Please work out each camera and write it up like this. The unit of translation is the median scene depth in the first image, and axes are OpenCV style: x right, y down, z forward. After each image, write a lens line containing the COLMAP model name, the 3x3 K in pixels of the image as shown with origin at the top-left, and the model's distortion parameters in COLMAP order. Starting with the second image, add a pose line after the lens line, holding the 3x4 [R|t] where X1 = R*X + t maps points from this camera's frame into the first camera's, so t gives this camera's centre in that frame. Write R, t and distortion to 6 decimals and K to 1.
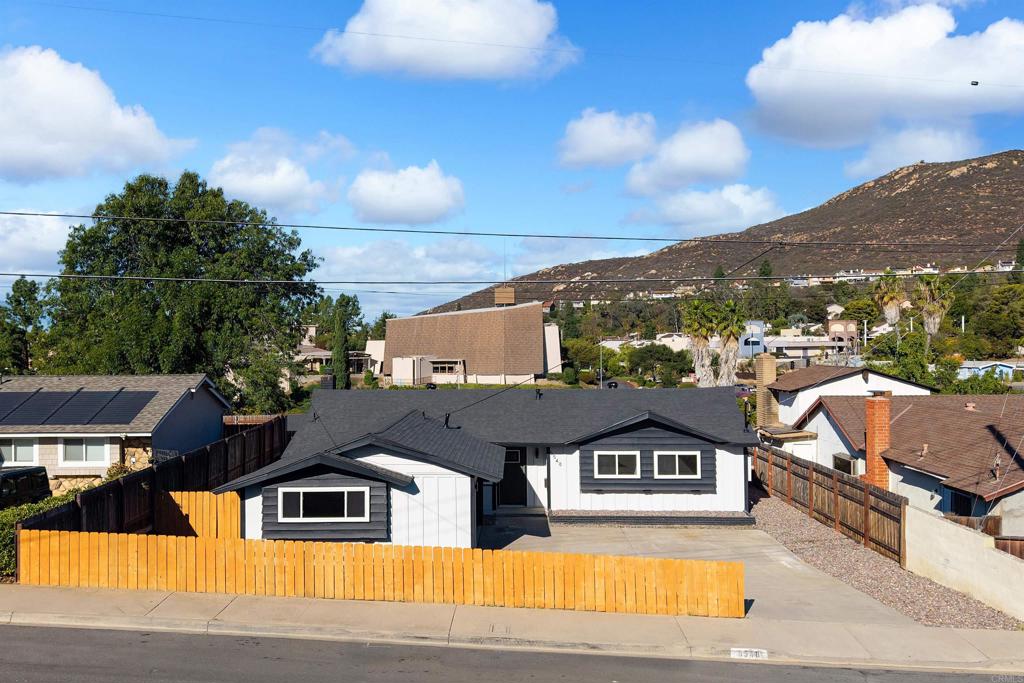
lens RADIAL K [[846.2, 0, 484.2], [0, 846.2, 345.6], [0, 0, 1]] dist [0.069842, -0.111520]
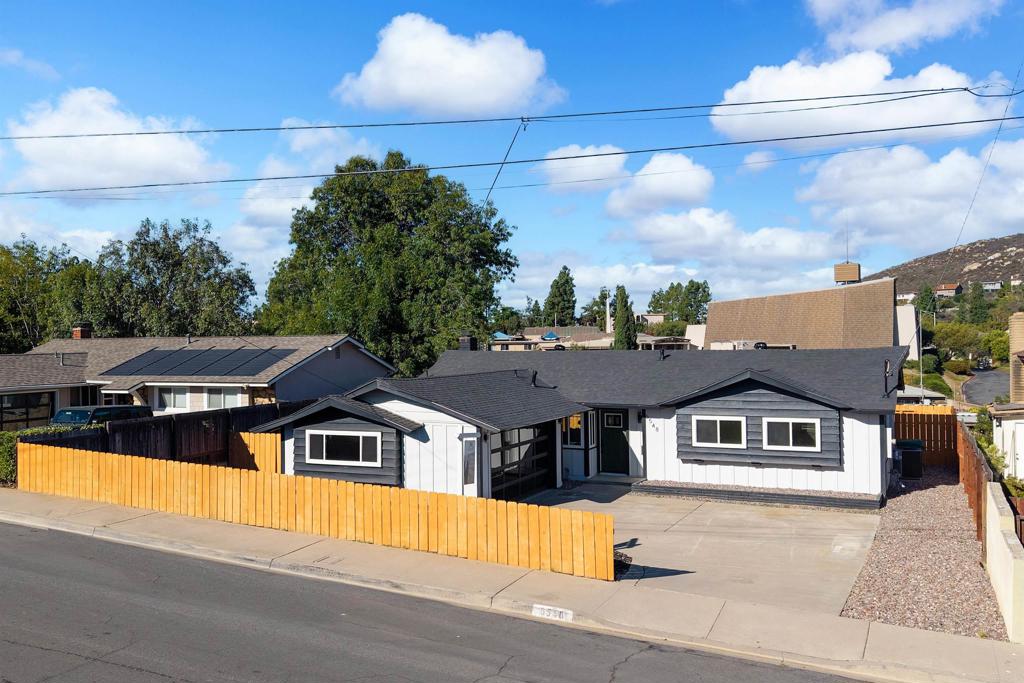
lens RADIAL K [[868.5, 0, 486.6], [0, 868.5, 339.8], [0, 0, 1]] dist [0.050779, -0.015769]
pose [[0.916768, -0.004039, -0.399399, 0.310274], [0.005580, 0.999981, 0.002694, 0.044928], [0.399381, -0.004699, 0.916773, 0.092833]]
